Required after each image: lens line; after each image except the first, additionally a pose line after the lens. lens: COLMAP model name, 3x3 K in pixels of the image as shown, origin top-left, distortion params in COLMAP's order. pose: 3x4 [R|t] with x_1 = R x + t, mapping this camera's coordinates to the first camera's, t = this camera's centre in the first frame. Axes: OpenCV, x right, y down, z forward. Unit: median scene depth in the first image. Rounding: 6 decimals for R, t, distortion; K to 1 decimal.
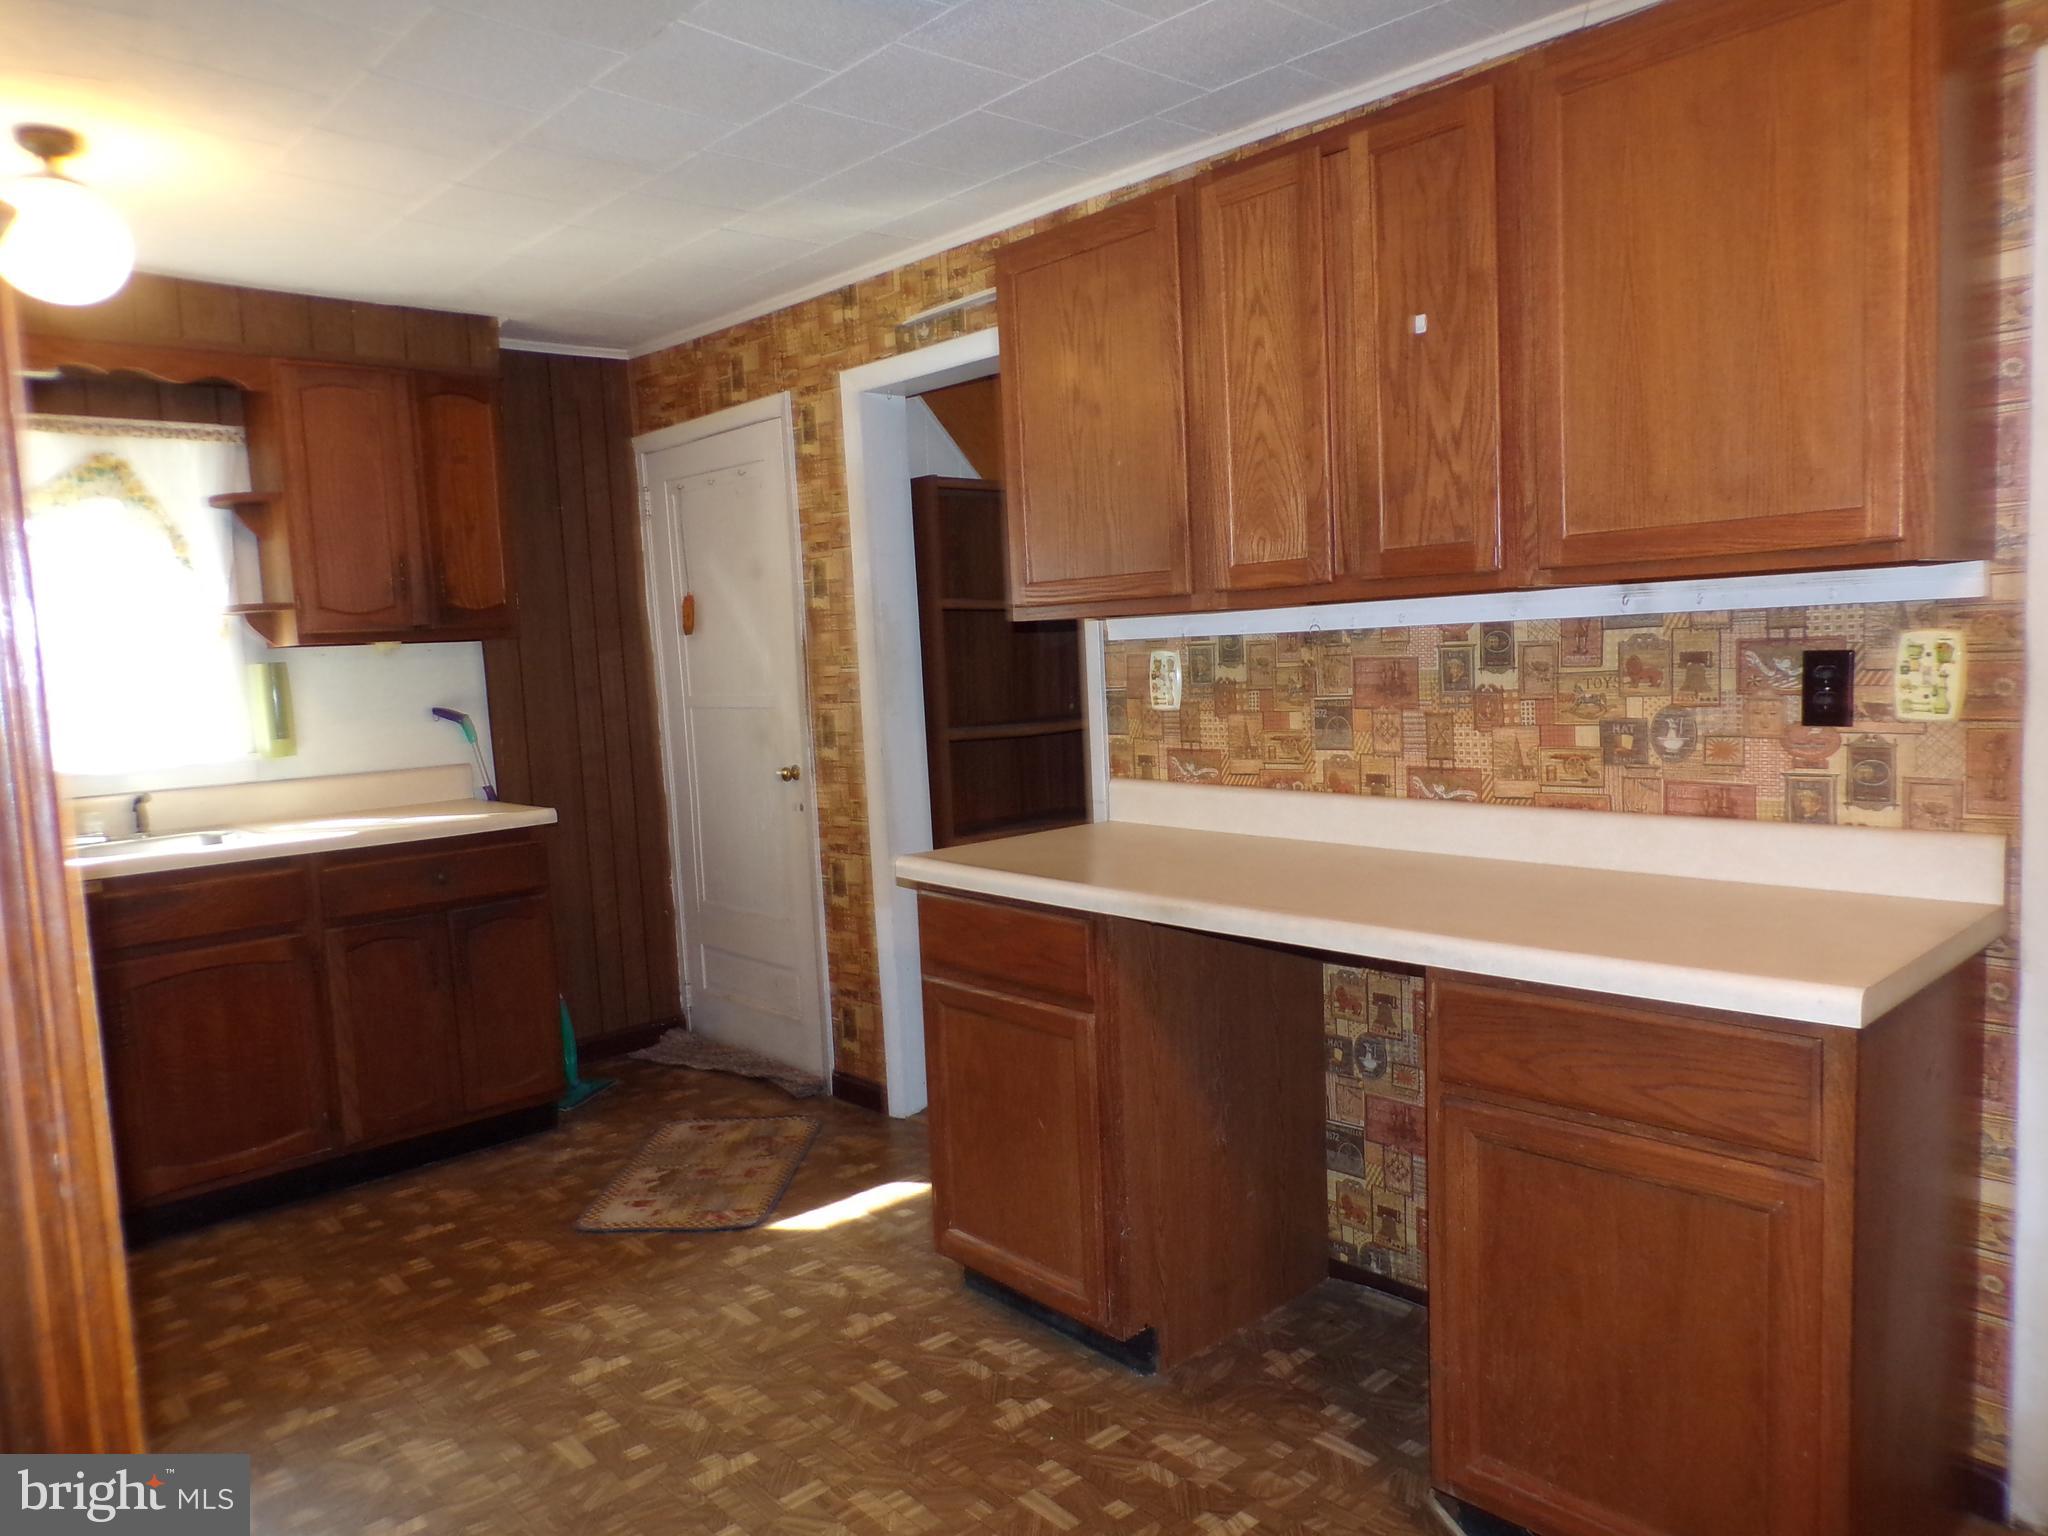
lens RADIAL K [[1417.5, 0, 1062.8], [0, 1417.5, 763.1], [0, 0, 1]] dist [0.037333, -0.024597]
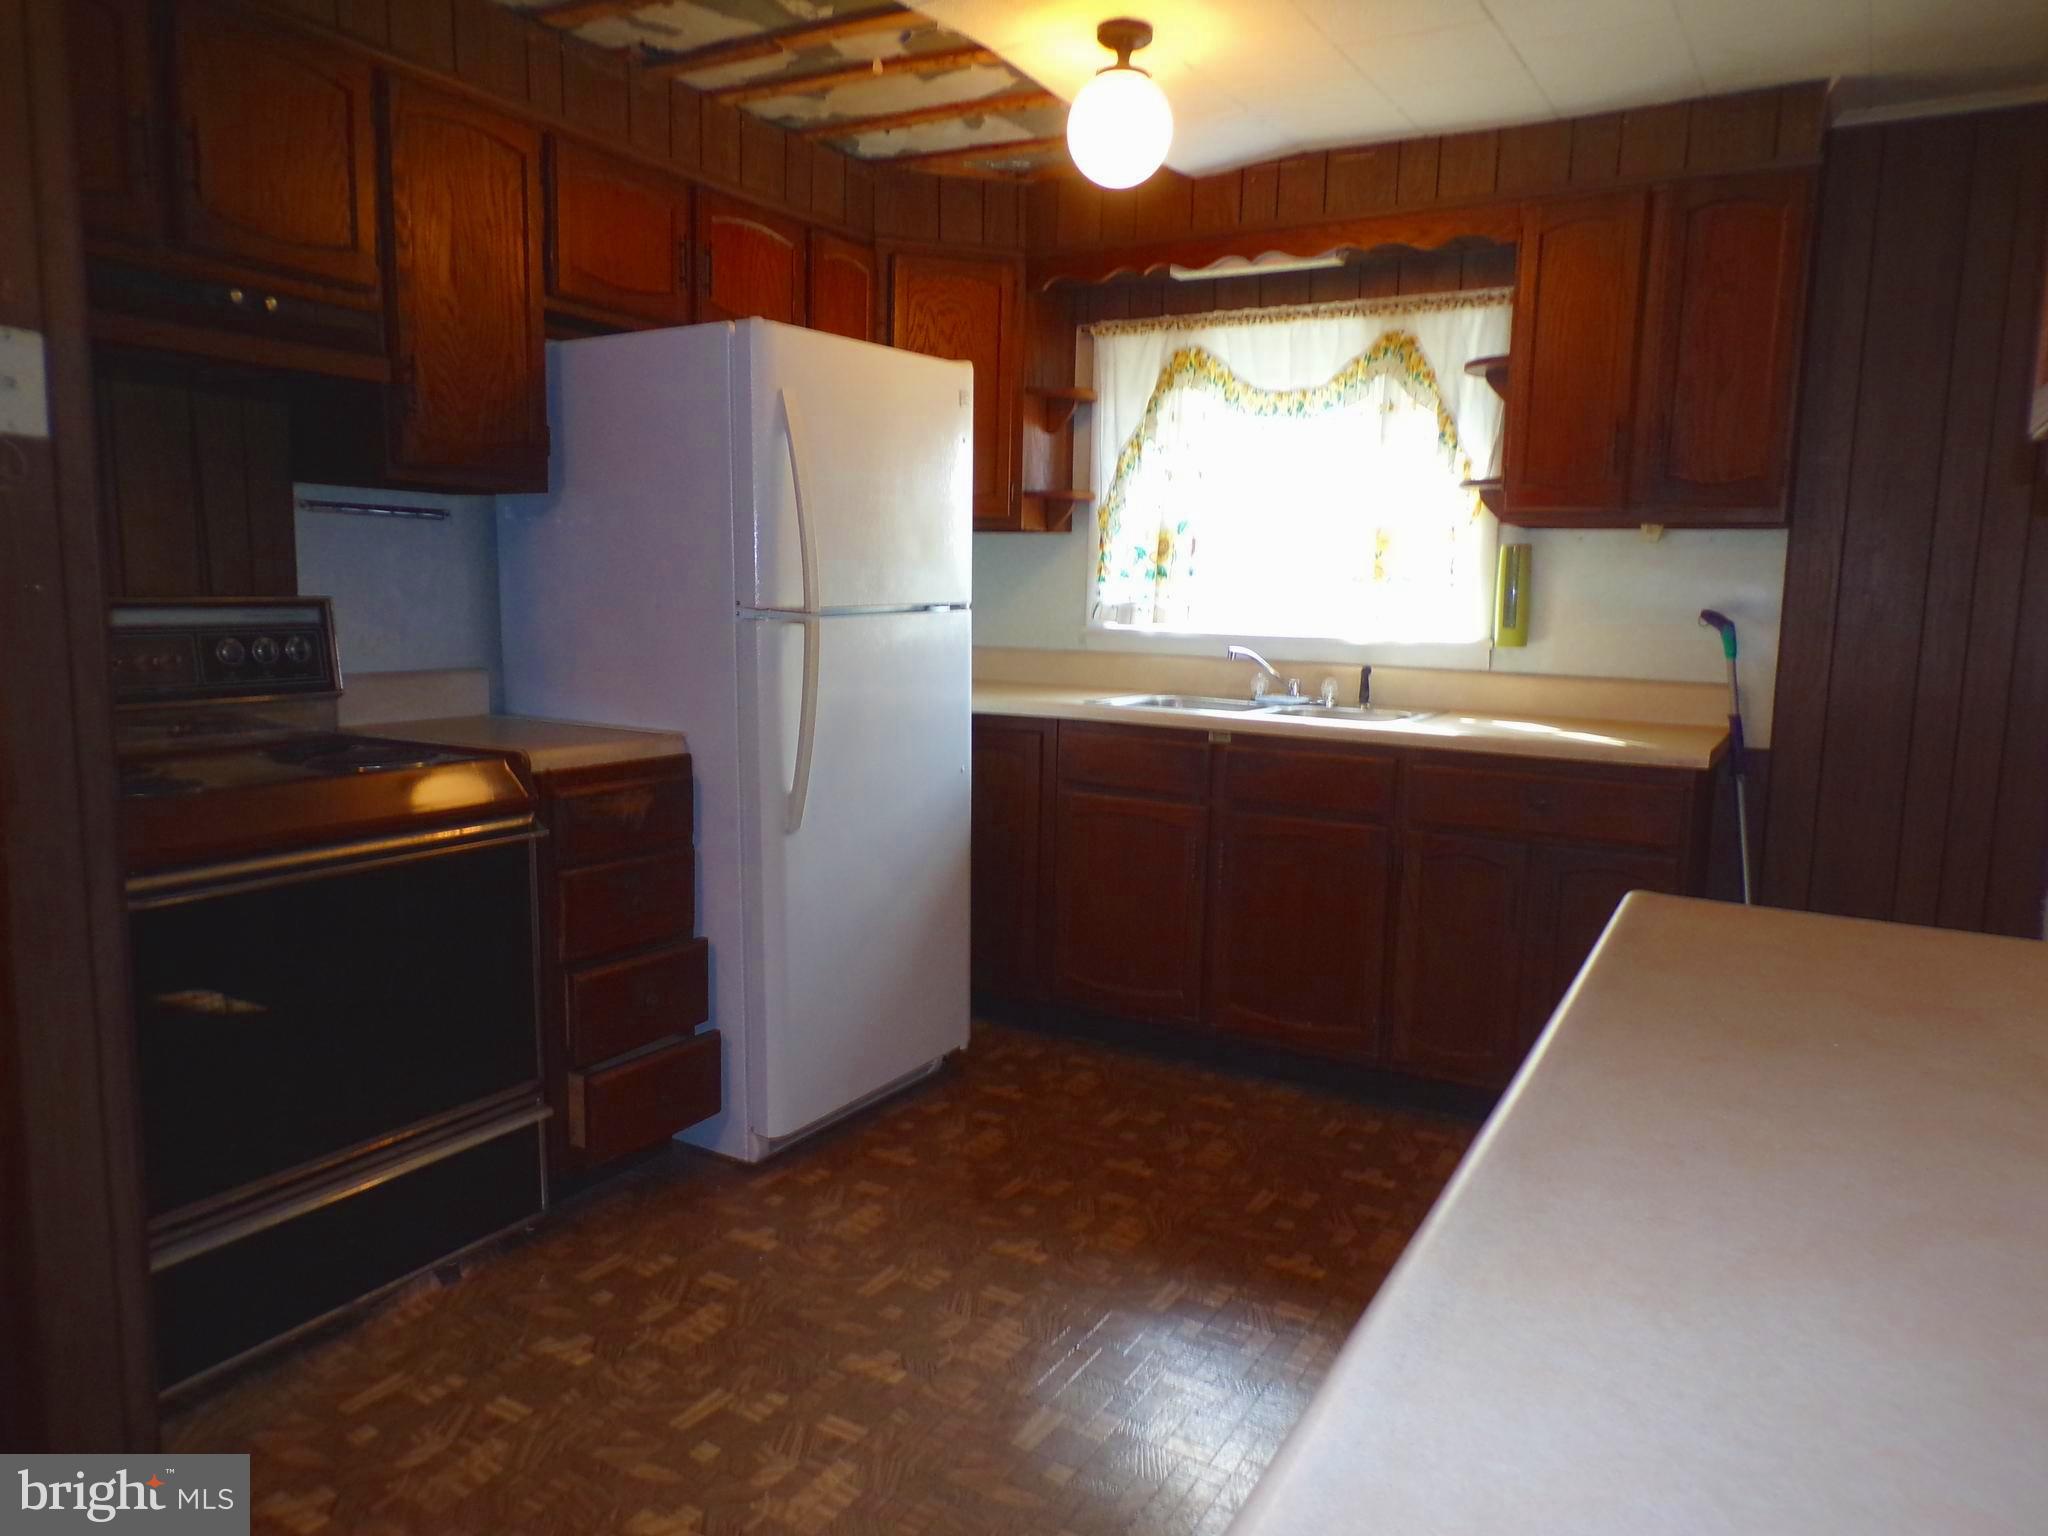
lens RADIAL K [[1396.0, 0, 1024.4], [0, 1396.0, 781.6], [0, 0, 1]] dist [-0.017606, 0.021918]
pose [[0.292181, 0.220025, -0.930709, 0.247730], [-0.097576, 0.974955, 0.199852, -0.074954], [0.951372, 0.032422, 0.306332, 0.447480]]
